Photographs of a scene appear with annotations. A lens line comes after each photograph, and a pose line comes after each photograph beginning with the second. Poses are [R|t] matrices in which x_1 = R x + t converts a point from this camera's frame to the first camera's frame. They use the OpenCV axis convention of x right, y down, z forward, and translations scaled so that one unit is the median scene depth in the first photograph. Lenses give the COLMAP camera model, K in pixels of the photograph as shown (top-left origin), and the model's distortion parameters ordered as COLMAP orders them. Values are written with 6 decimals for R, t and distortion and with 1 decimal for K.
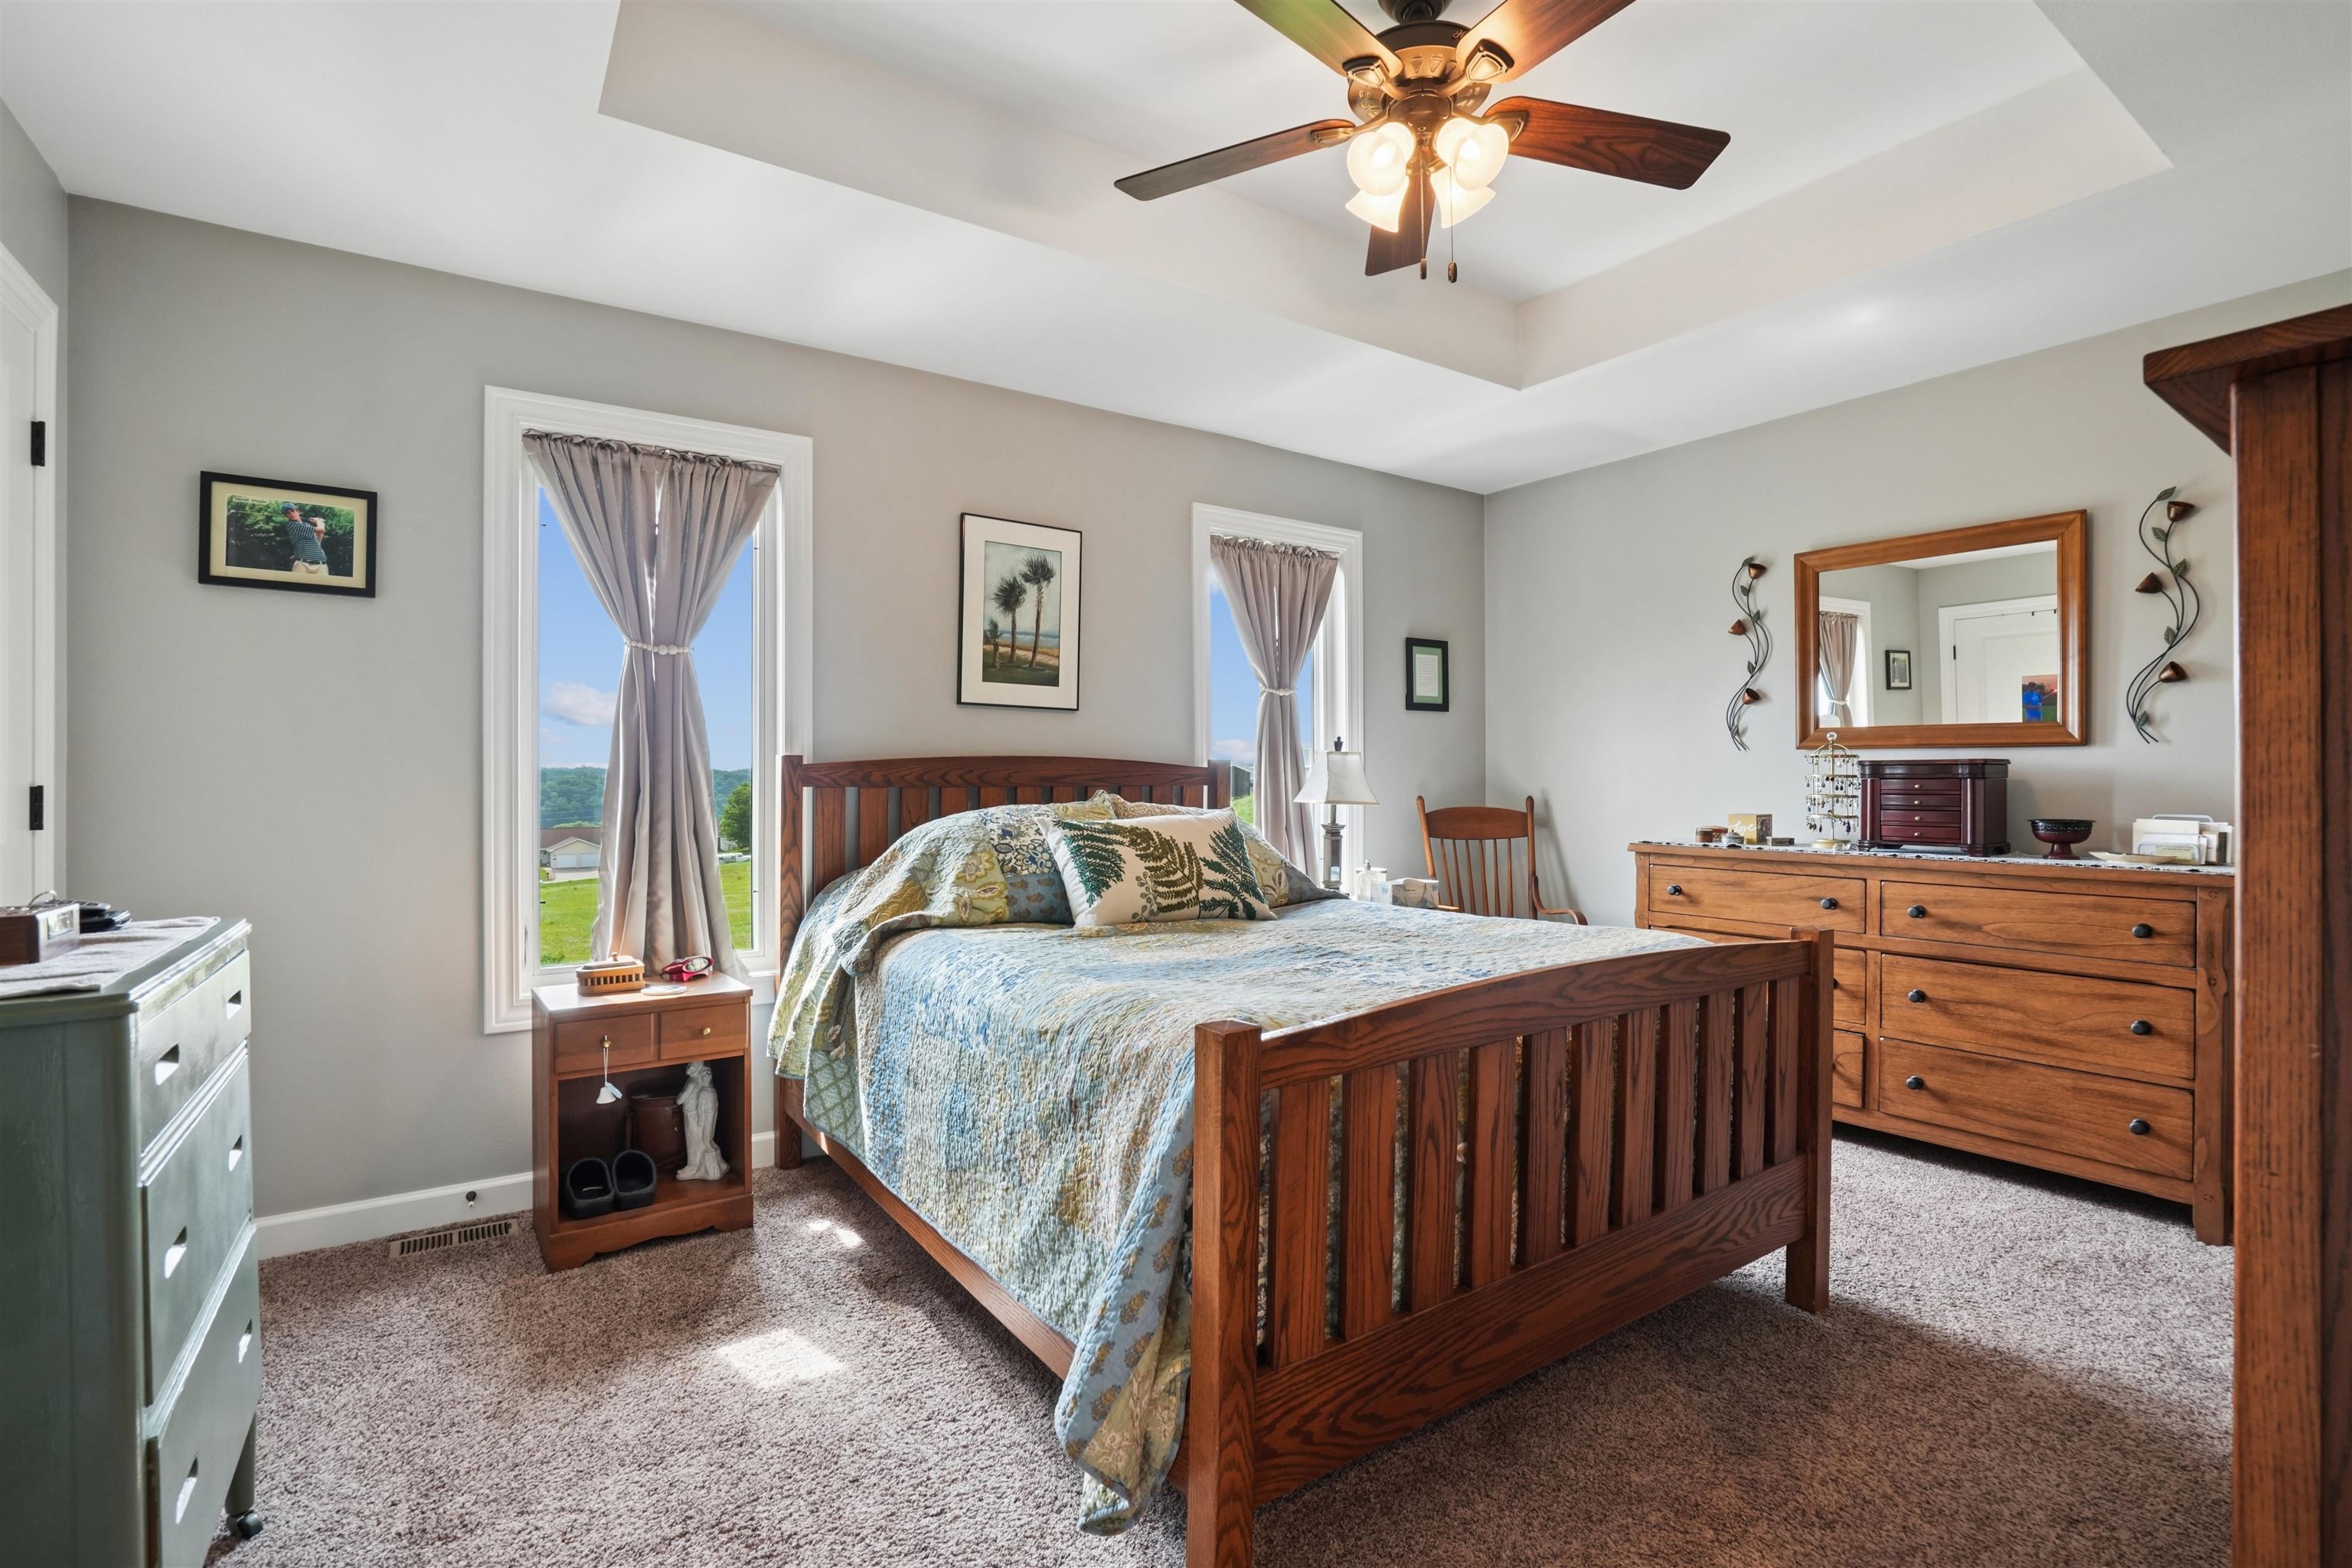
lens RADIAL K [[1059.6, 0, 1170.7], [0, 1059.6, 780.0], [0, 0, 1]] dist [-0.011580, 0.000611]
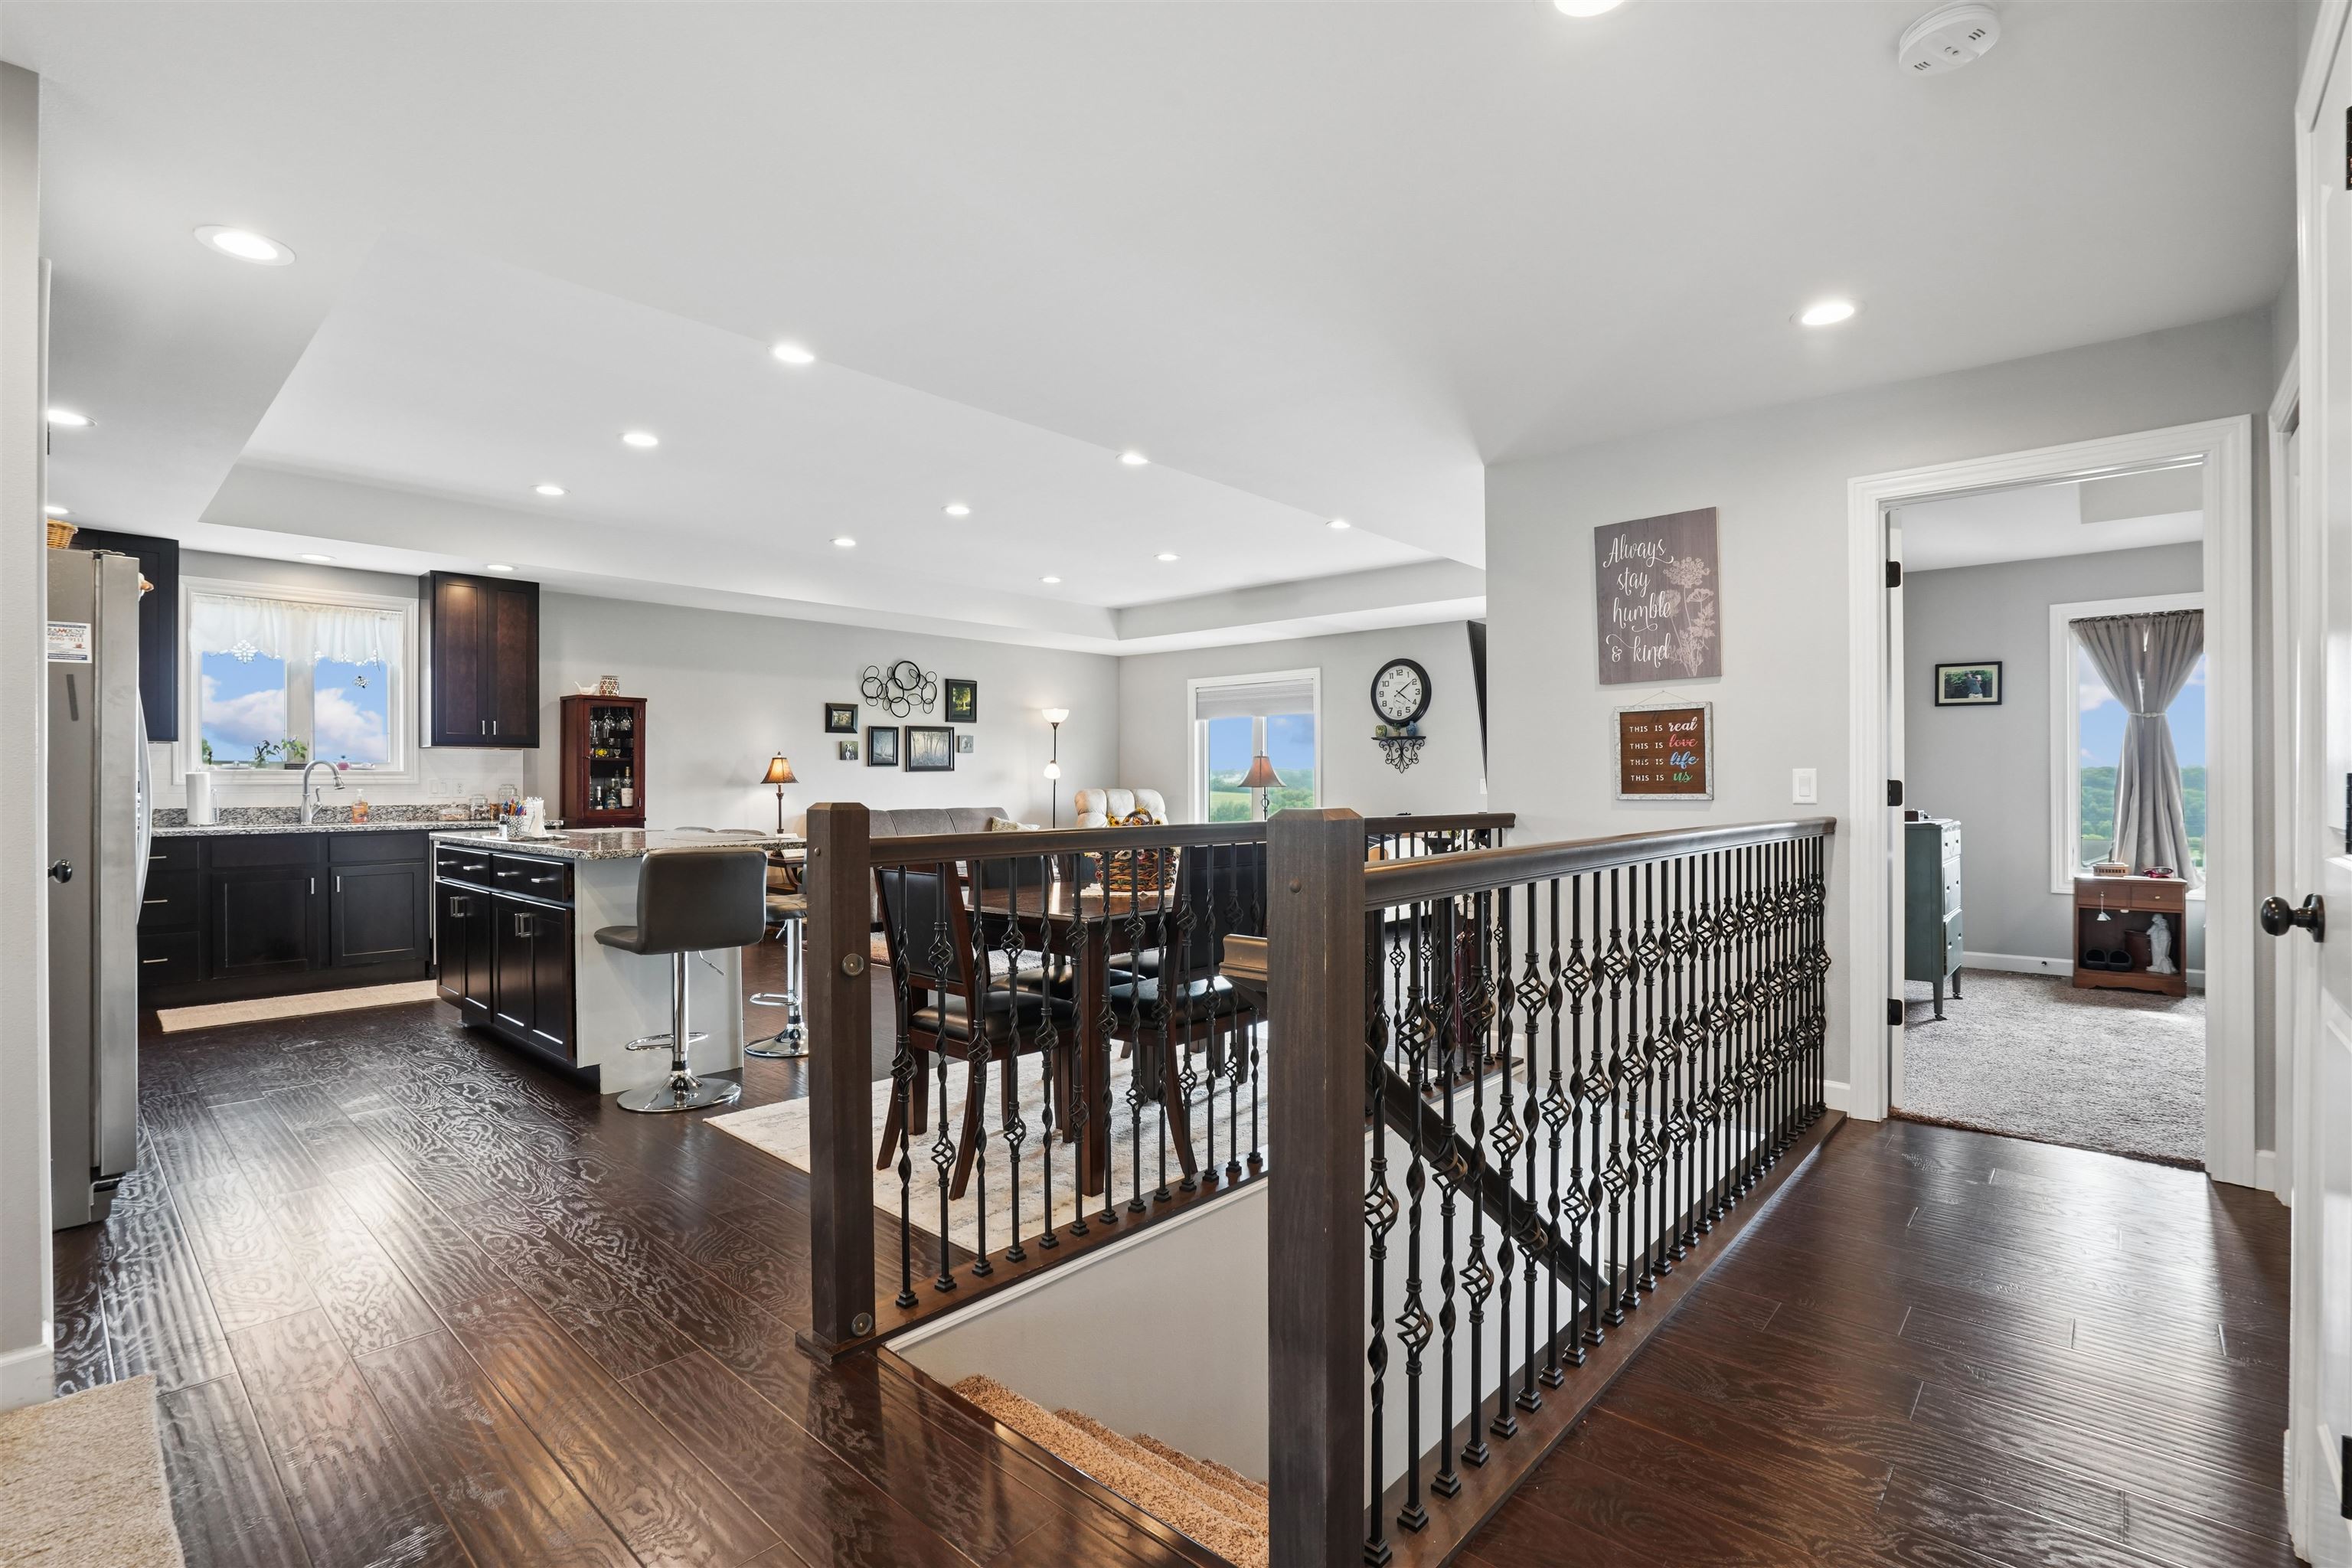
lens RADIAL K [[1059.6, 0, 1167.7], [0, 1059.6, 778.3], [0, 0, 1]] dist [-0.011580, 0.000611]
pose [[0.237864, -0.002383, -0.971296, 1.093252], [-0.001186, 0.999996, -0.002744, 0.005488], [0.971298, 0.001805, 0.237860, -1.381713]]
